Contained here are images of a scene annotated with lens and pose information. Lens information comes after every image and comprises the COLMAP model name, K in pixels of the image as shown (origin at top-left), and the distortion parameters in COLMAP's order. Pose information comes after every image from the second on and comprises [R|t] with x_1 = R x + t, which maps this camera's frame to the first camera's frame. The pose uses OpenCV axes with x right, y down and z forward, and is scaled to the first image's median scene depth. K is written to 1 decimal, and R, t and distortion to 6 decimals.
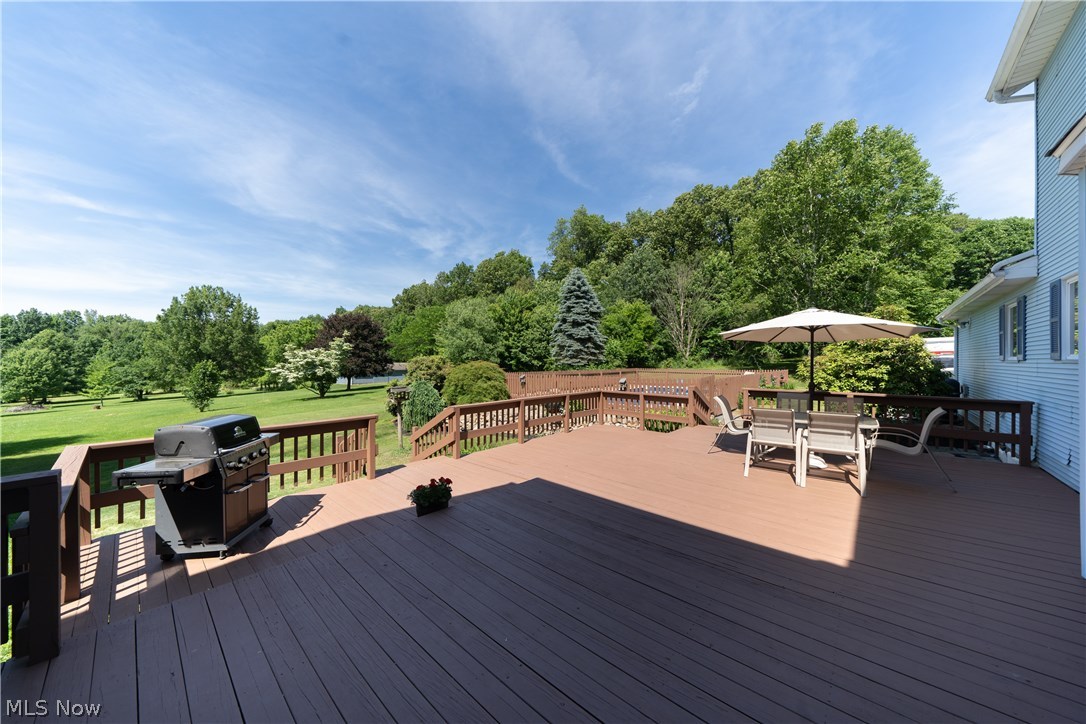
lens RADIAL K [[372.7, 0, 549.7], [0, 372.7, 359.2], [0, 0, 1]] dist [-0.000391, 0.000012]
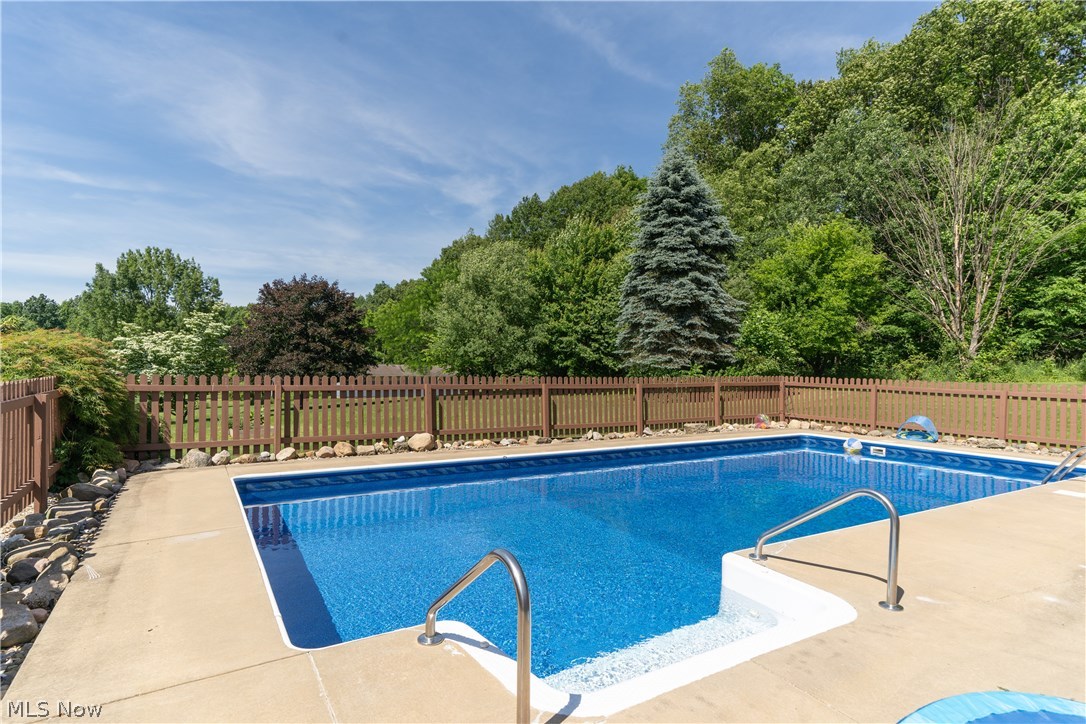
lens RADIAL K [[589.7, 0, 541.0], [0, 589.7, 358.5], [0, 0, 1]] dist [0.006774, 0.001059]
pose [[0.956719, 0.007968, -0.290905, 0.116826], [-0.010454, 0.999921, -0.006993, 0.009100], [0.290826, 0.009732, 0.956726, 0.273477]]
